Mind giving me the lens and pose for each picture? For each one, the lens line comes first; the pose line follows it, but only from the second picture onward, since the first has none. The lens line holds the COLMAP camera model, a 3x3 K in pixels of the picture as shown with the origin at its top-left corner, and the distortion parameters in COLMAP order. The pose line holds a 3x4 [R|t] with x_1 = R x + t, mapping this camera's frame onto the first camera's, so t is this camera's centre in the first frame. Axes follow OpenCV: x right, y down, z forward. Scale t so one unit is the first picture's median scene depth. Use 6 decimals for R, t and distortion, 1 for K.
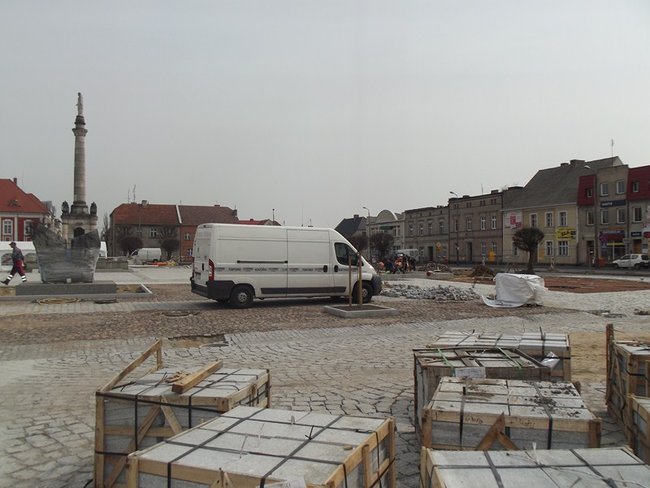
lens RADIAL K [[543.4, 0, 331.8], [0, 543.4, 247.2], [0, 0, 1]] dist [-0.065987, 0.057790]
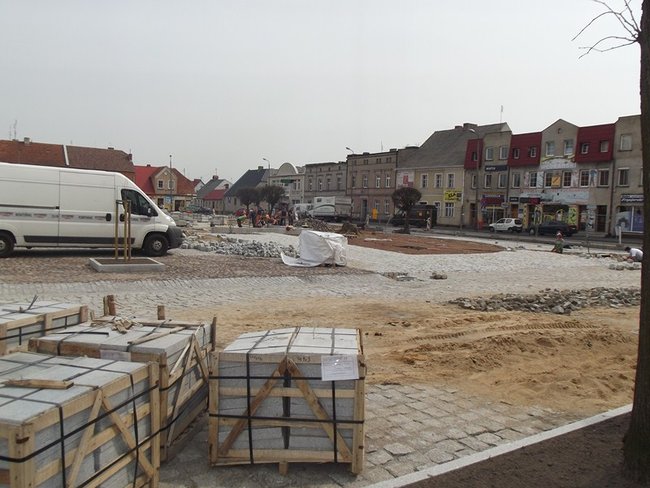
lens RADIAL K [[543.4, 0, 331.8], [0, 543.4, 247.2], [0, 0, 1]] dist [-0.065987, 0.057790]
pose [[0.988129, 0.035010, 0.149584, 0.069874], [-0.047601, 0.995541, 0.081436, -0.000471], [-0.146066, -0.087590, 0.985390, 0.017582]]
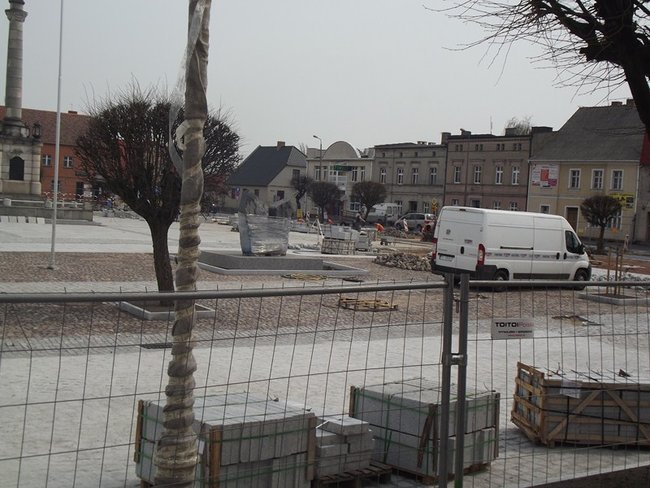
lens RADIAL K [[893.3, 0, 325.0], [0, 893.3, 244.0], [0, 0, 1]] dist [0.010282, 0.113242]
pose [[0.980046, 0.052394, 0.191739, -0.240016], [-0.065592, 0.995847, 0.063140, -0.019072], [-0.187634, -0.074456, 0.979413, -0.178774]]
